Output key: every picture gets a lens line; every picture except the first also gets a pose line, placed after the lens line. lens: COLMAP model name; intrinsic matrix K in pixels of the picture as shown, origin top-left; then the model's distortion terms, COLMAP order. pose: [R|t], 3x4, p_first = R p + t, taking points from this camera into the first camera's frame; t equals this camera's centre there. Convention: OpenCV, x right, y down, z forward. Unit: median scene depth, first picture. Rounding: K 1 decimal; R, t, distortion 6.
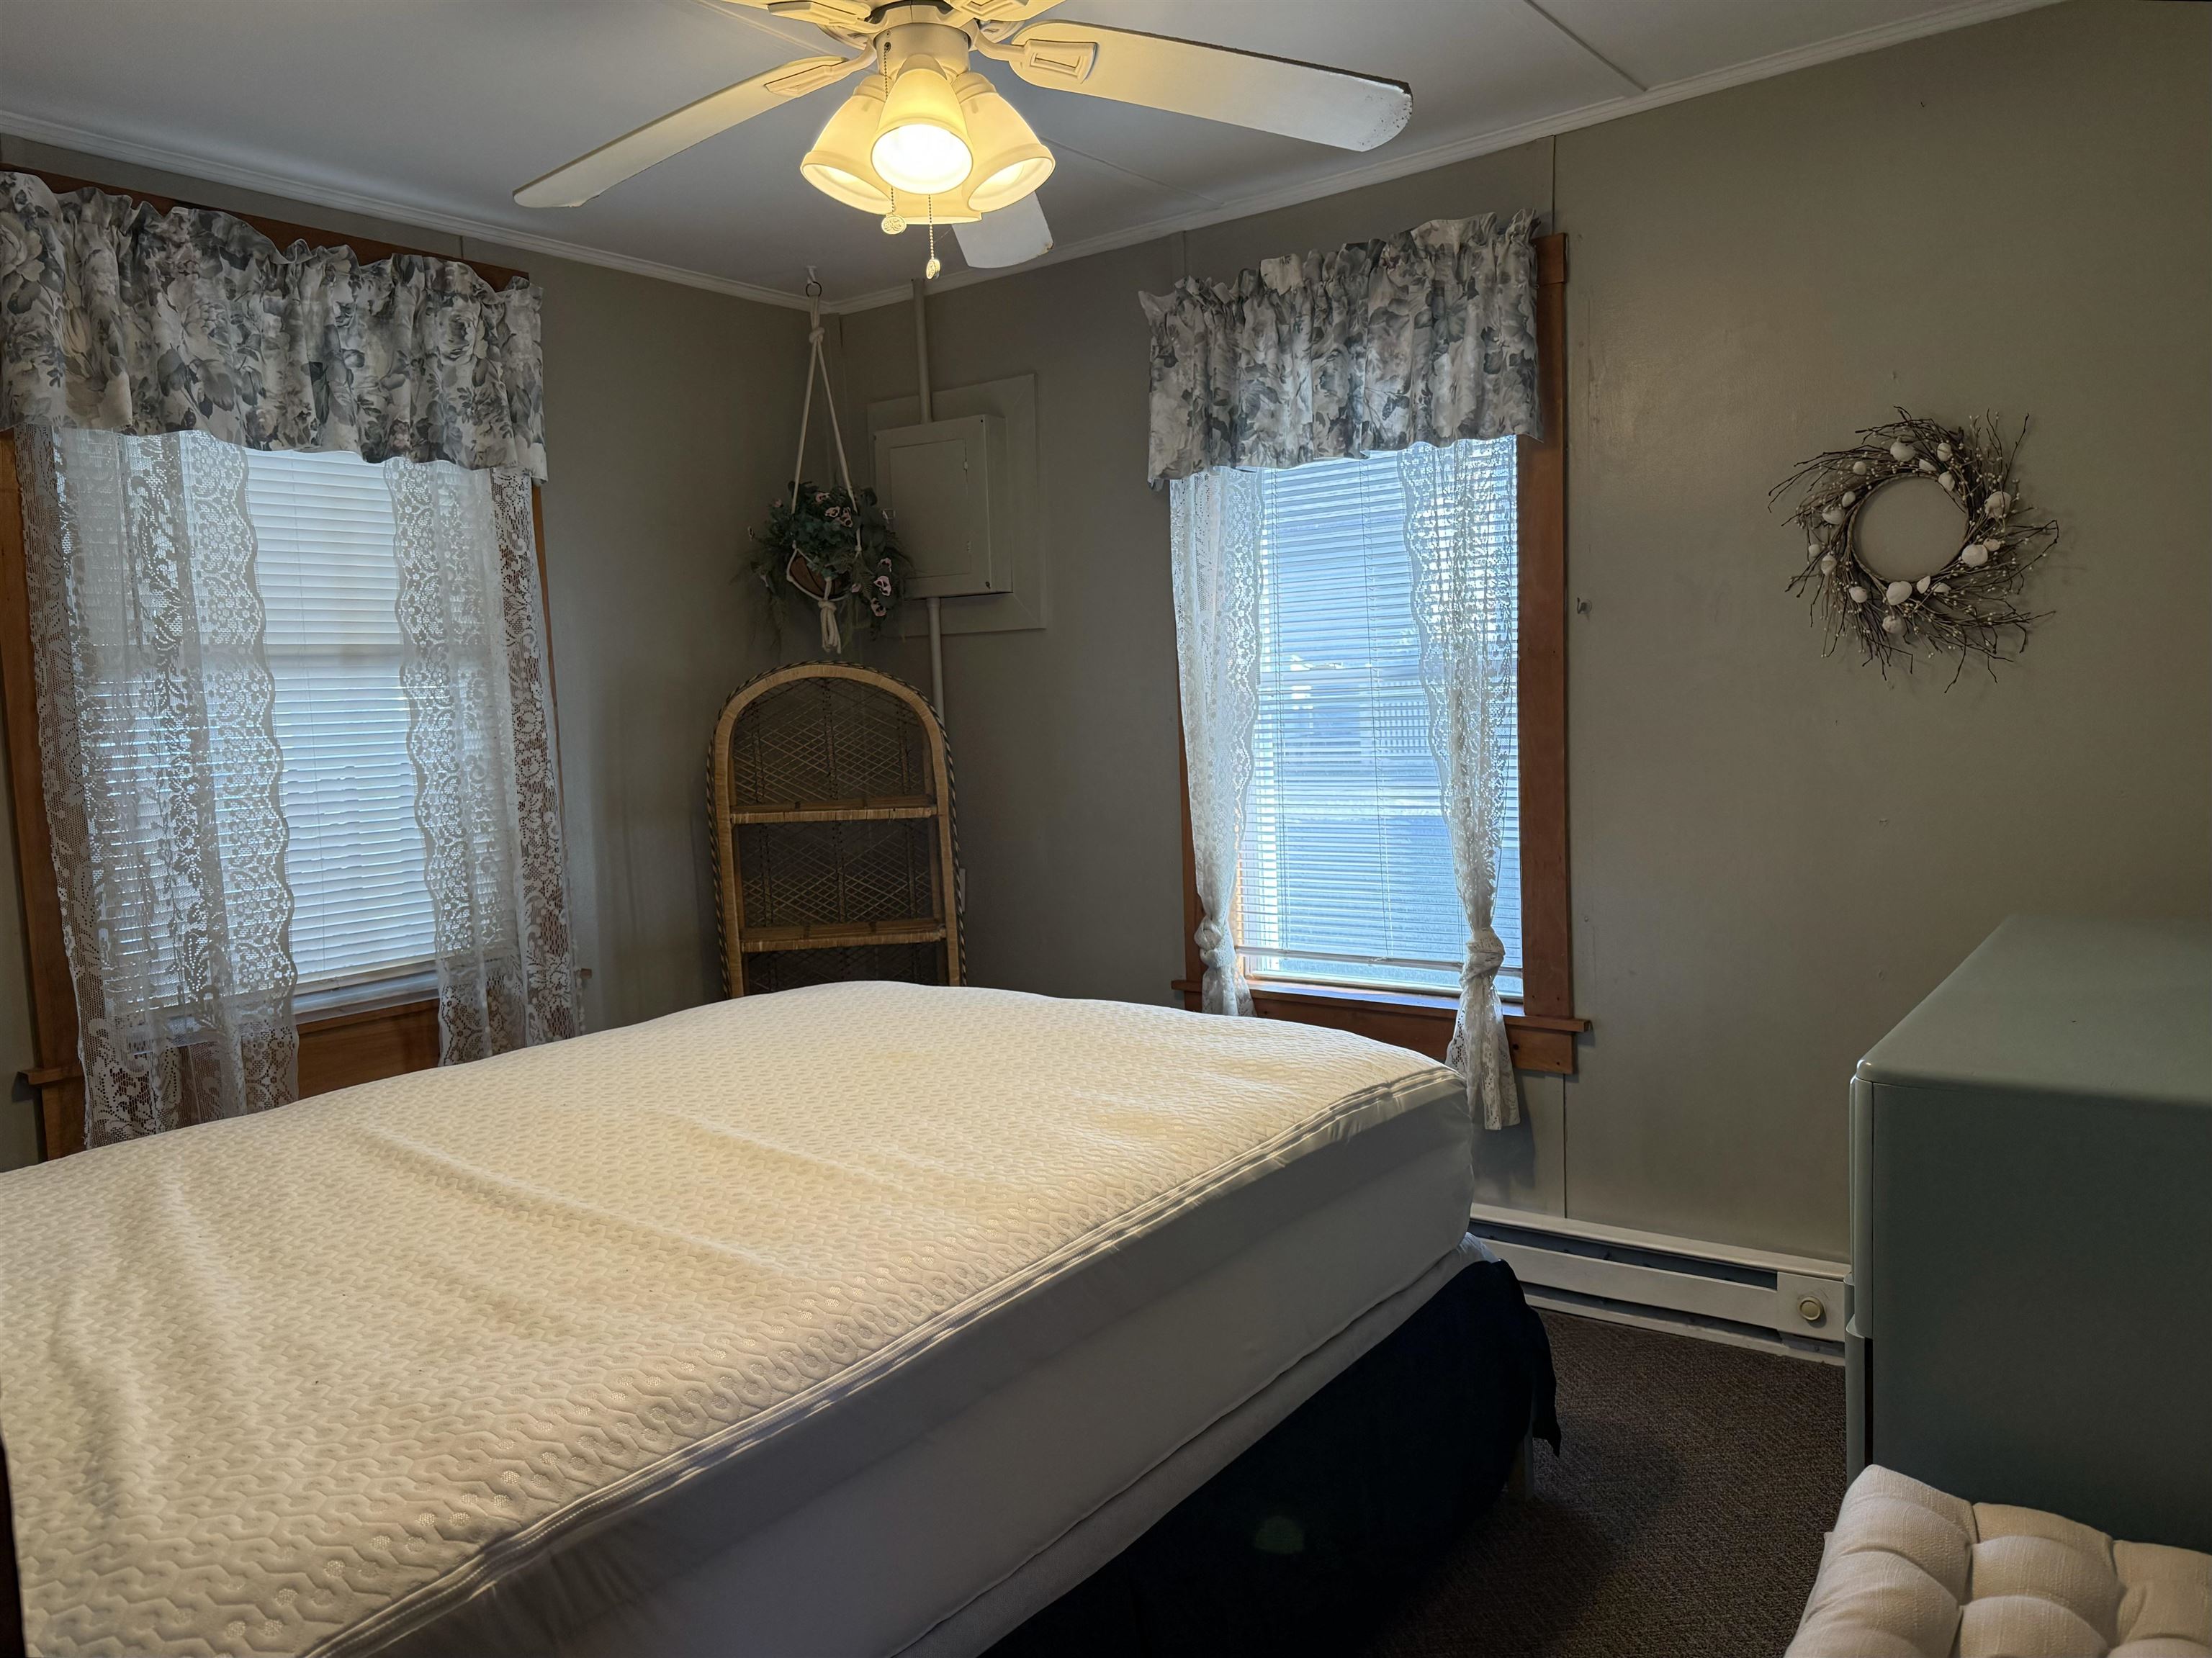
lens RADIAL K [[1580.0, 0, 1106.0], [0, 1580.0, 829.0], [0, 0, 1]] dist [0.099544, -0.126641]
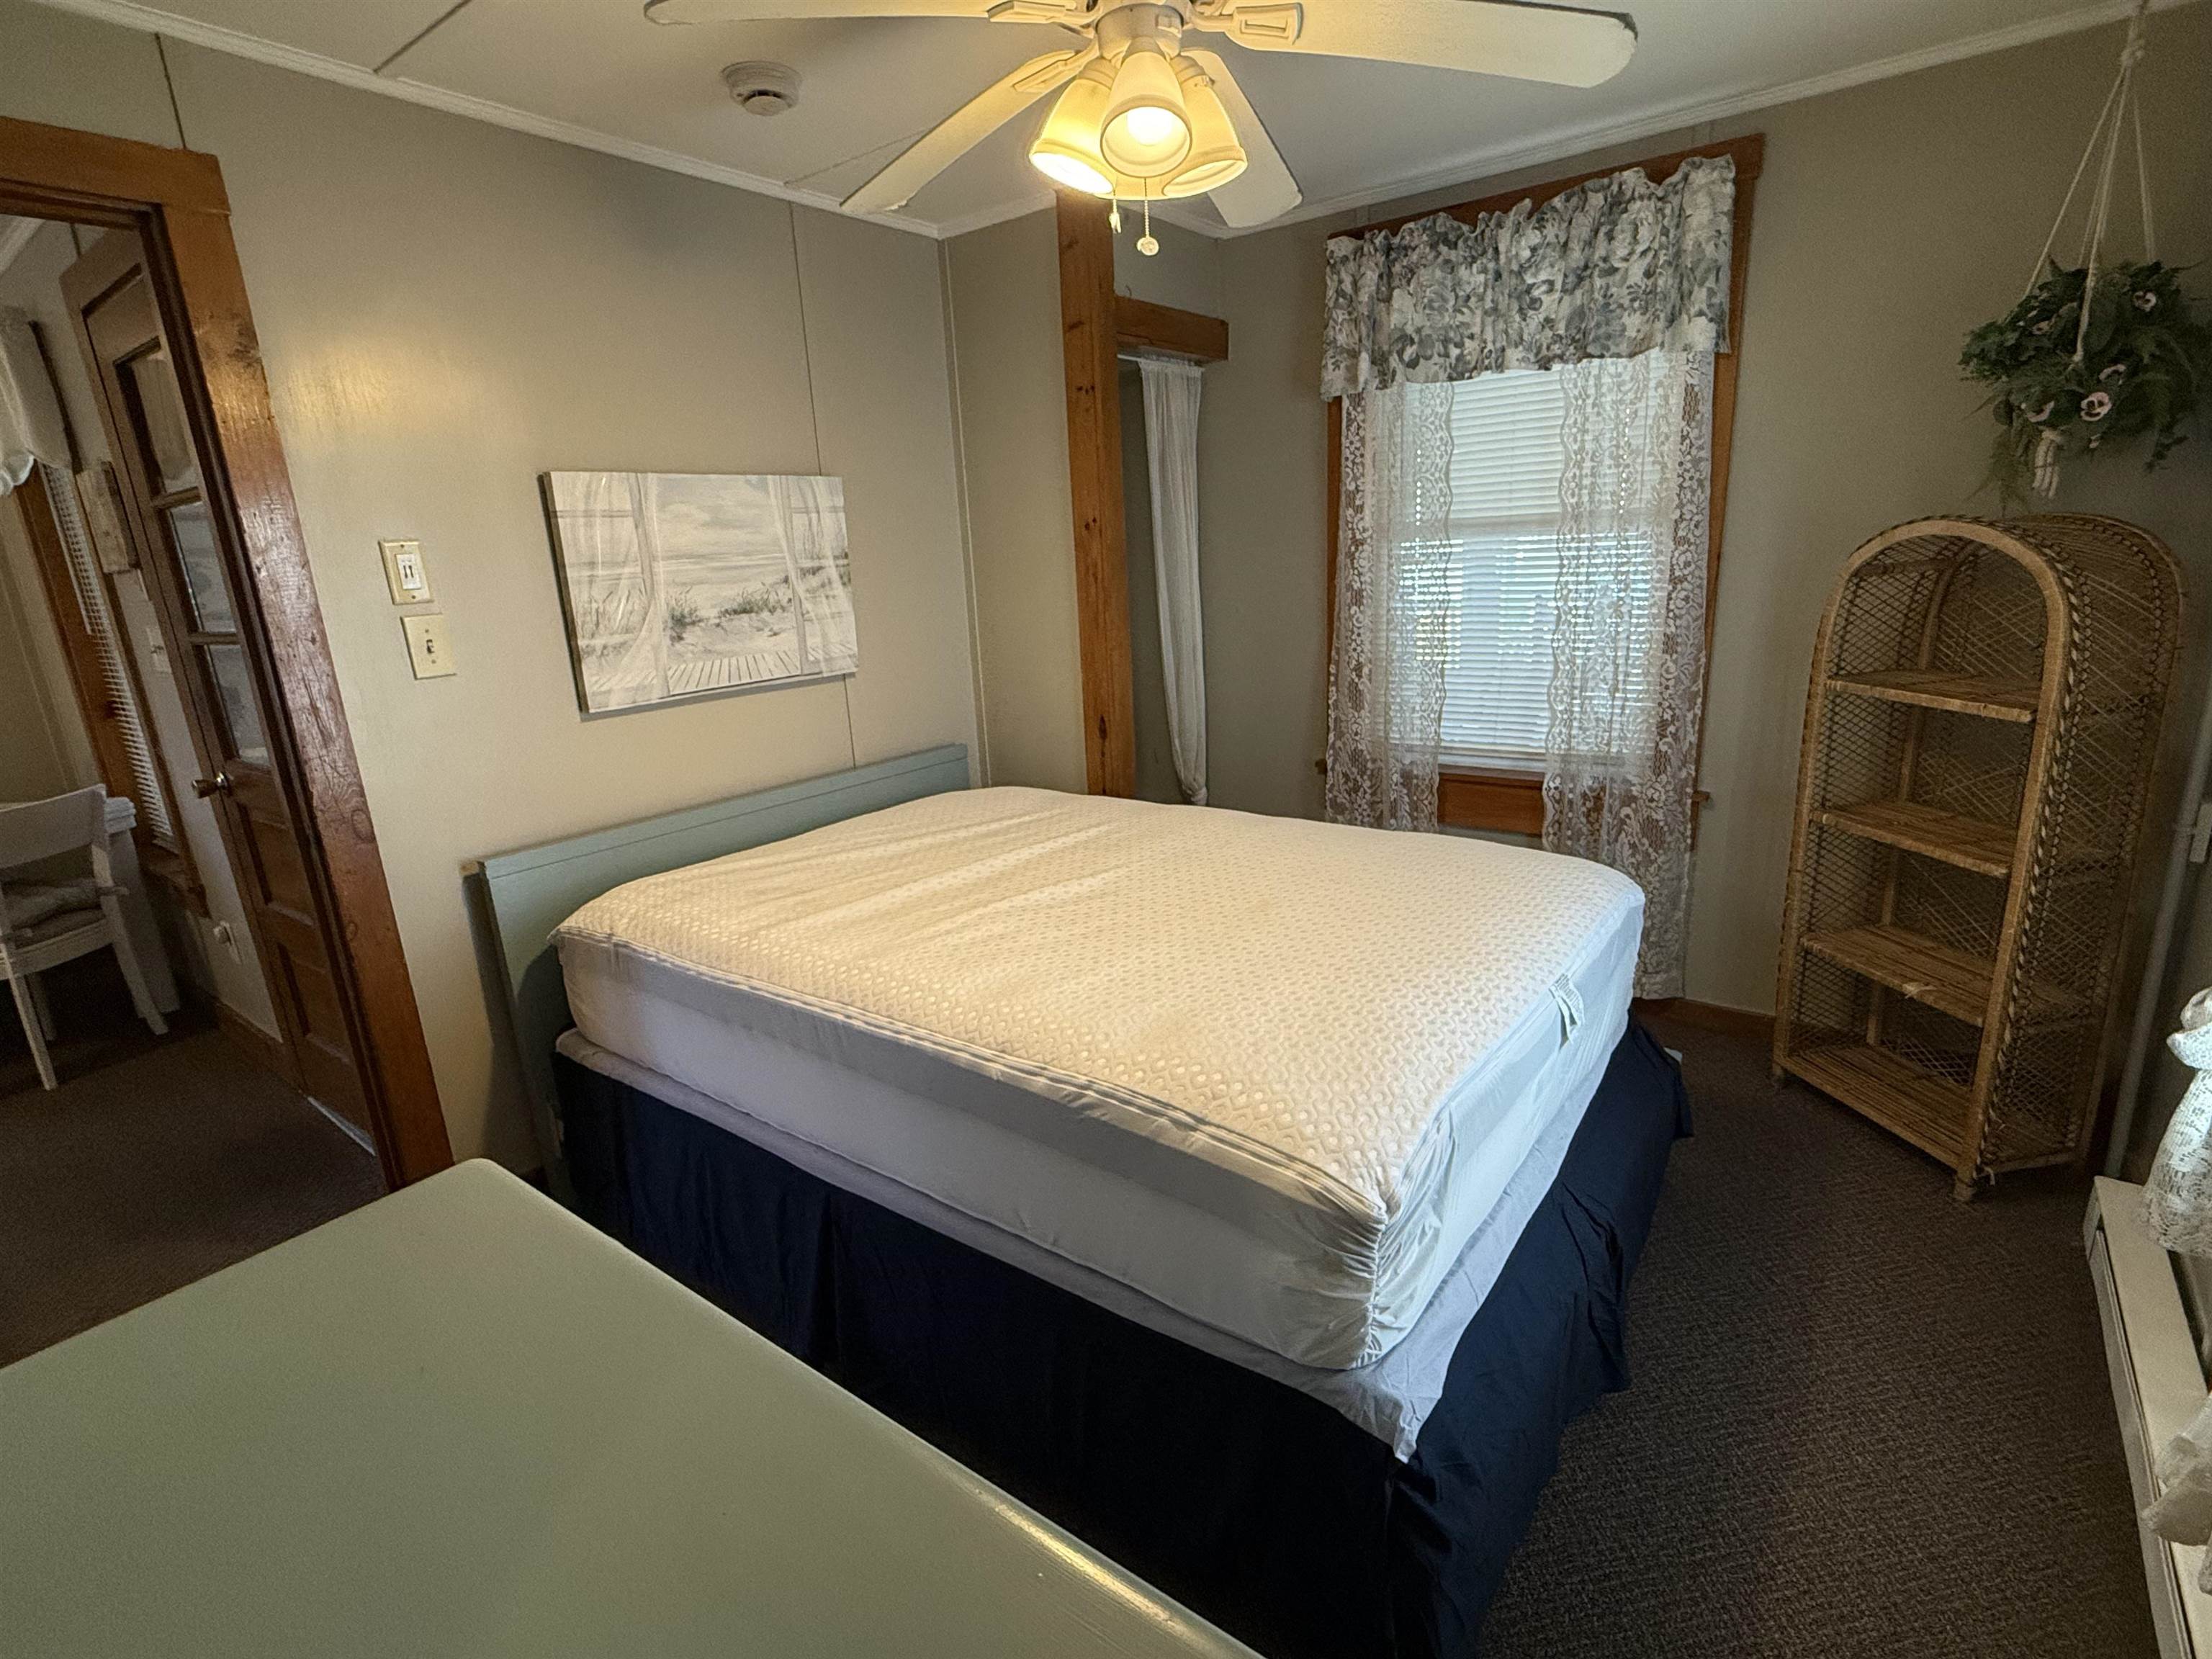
lens RADIAL K [[1053.5, 0, 1106.0], [0, 1053.5, 829.5], [0, 0, 1]] dist [0.001235, 0.000326]
pose [[0.003403, 0.297031, -0.954862, 0.507648], [-0.037045, 0.954249, 0.296708, -0.121173], [0.999308, 0.034363, 0.014251, 0.689806]]
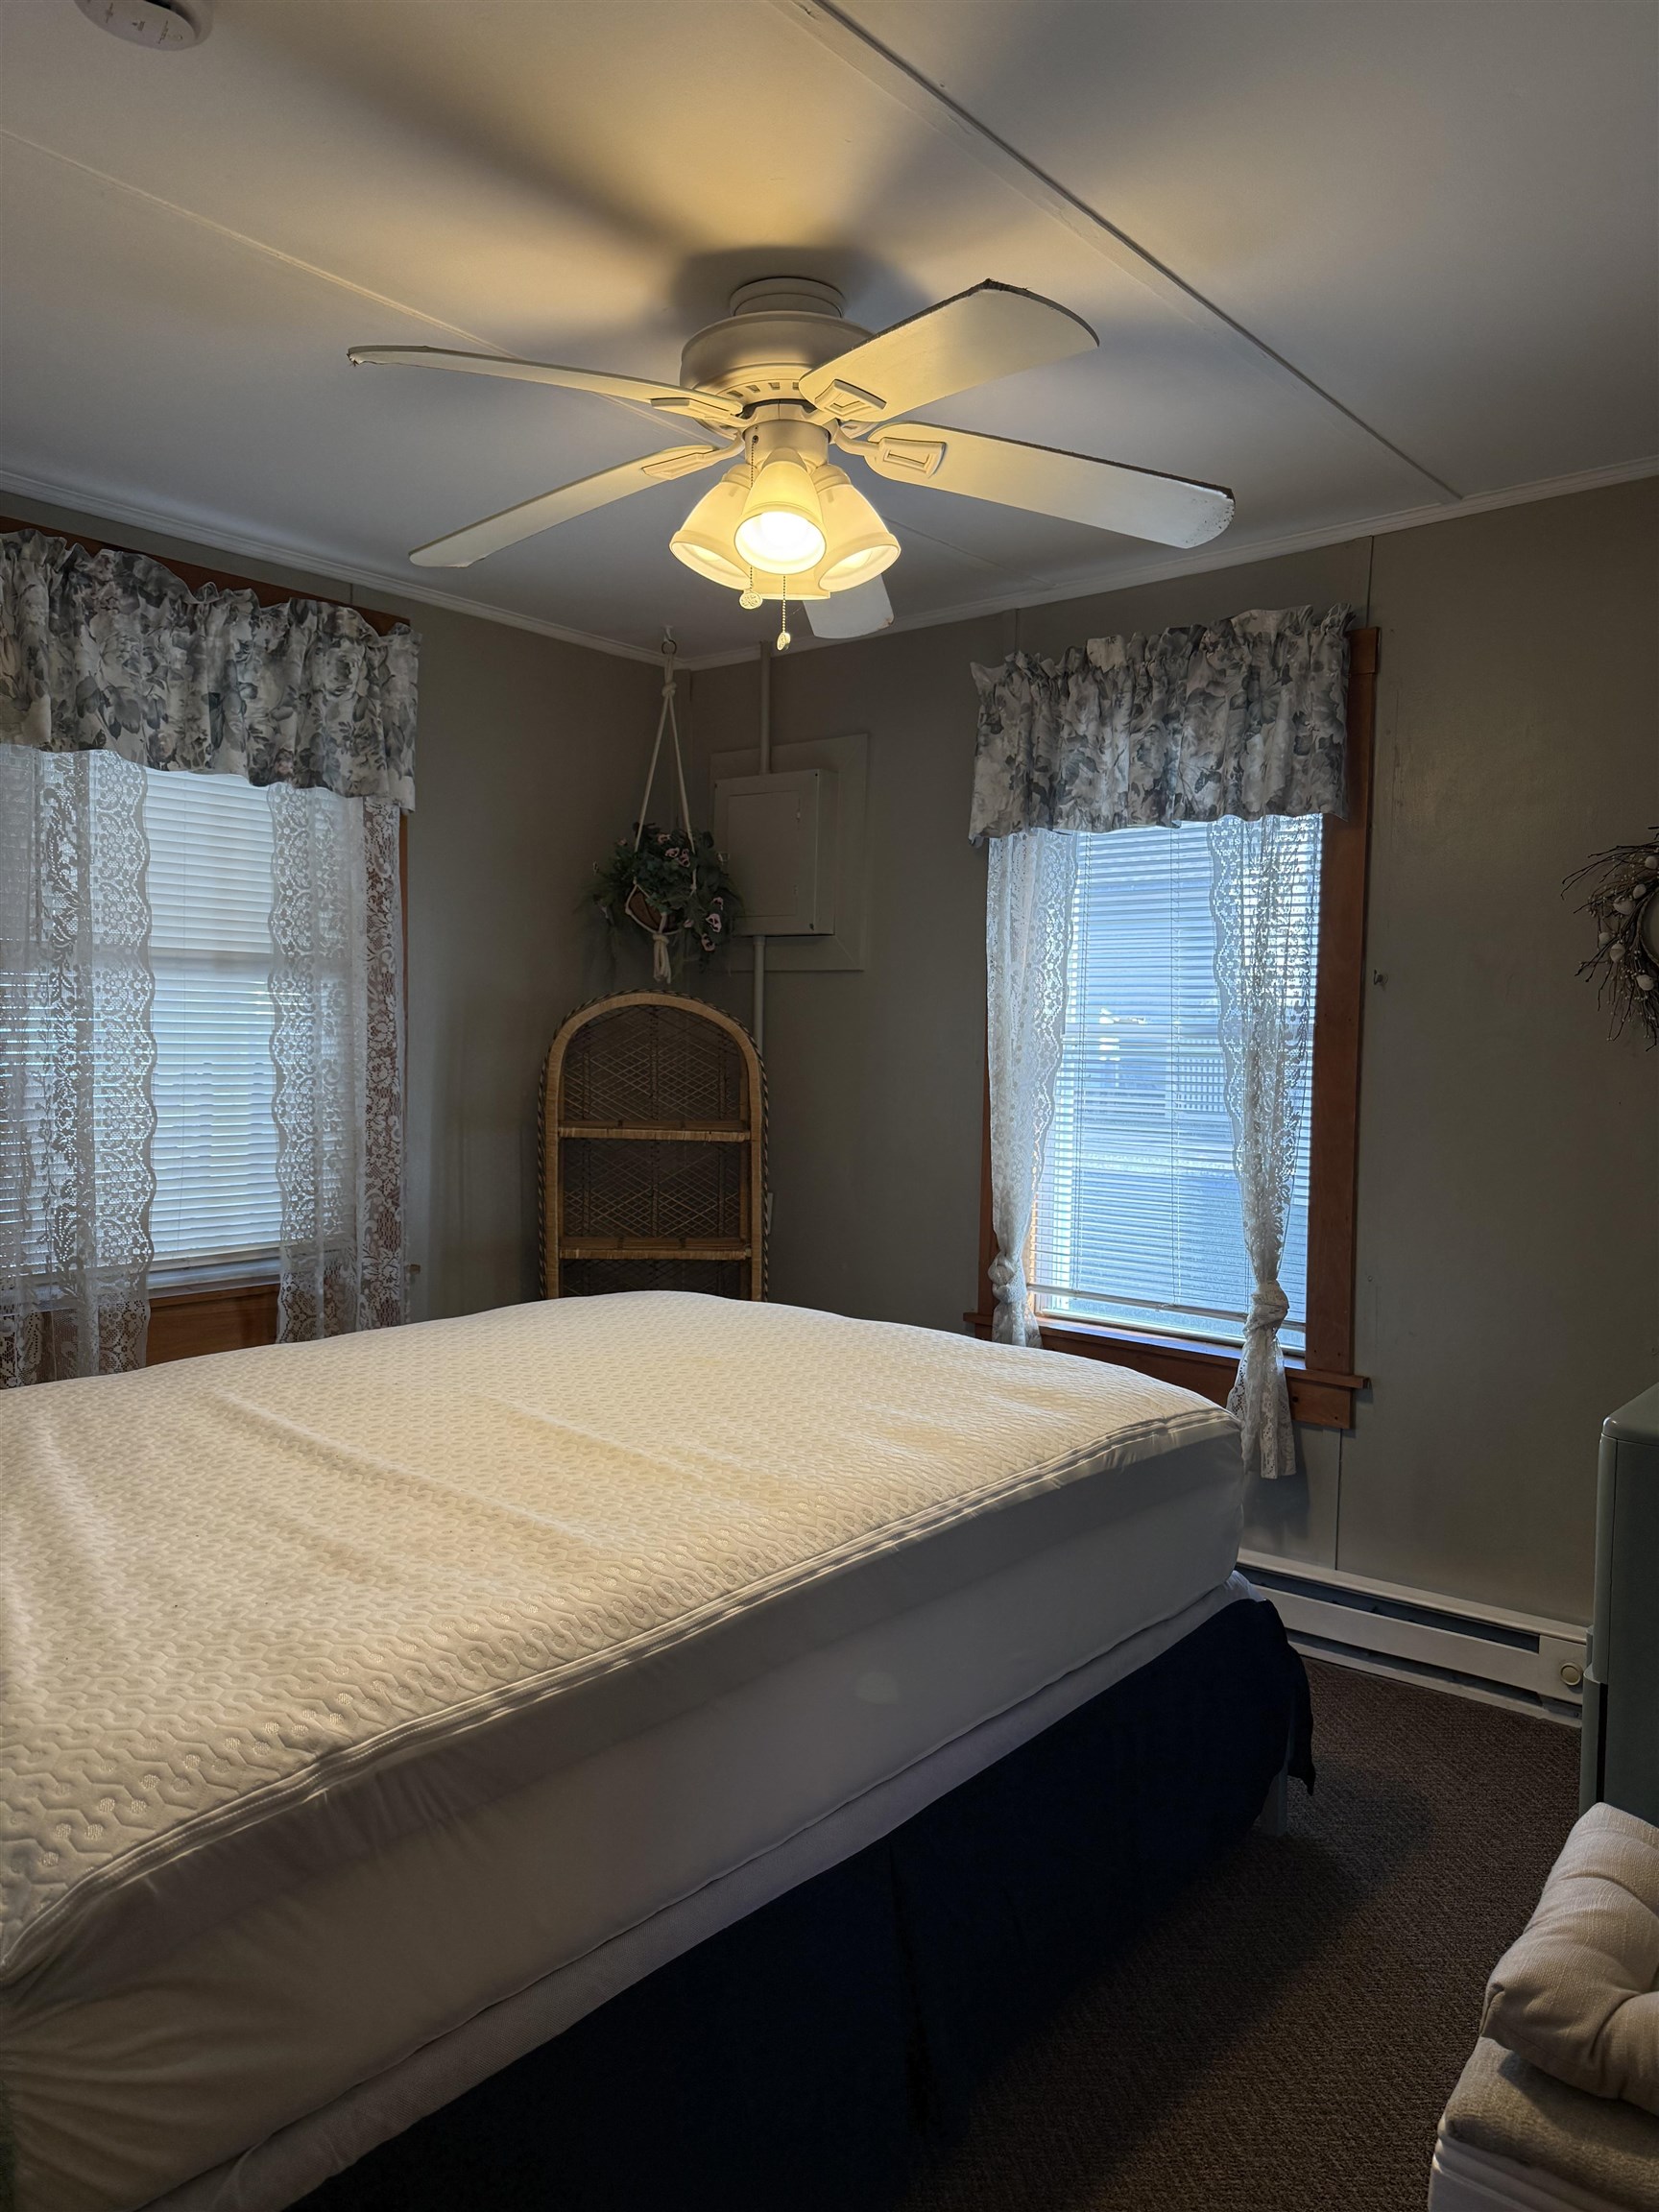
lens RADIAL K [[1554.7, 0, 829.5], [0, 1554.7, 1106.0], [0, 0, 1]] dist [0.092467, -0.120663]
pose [[0.996747, 0.059853, -0.053980, 0.000336], [-0.061929, 0.997371, -0.037640, 0.004618], [0.051585, 0.040860, 0.997832, -0.038815]]
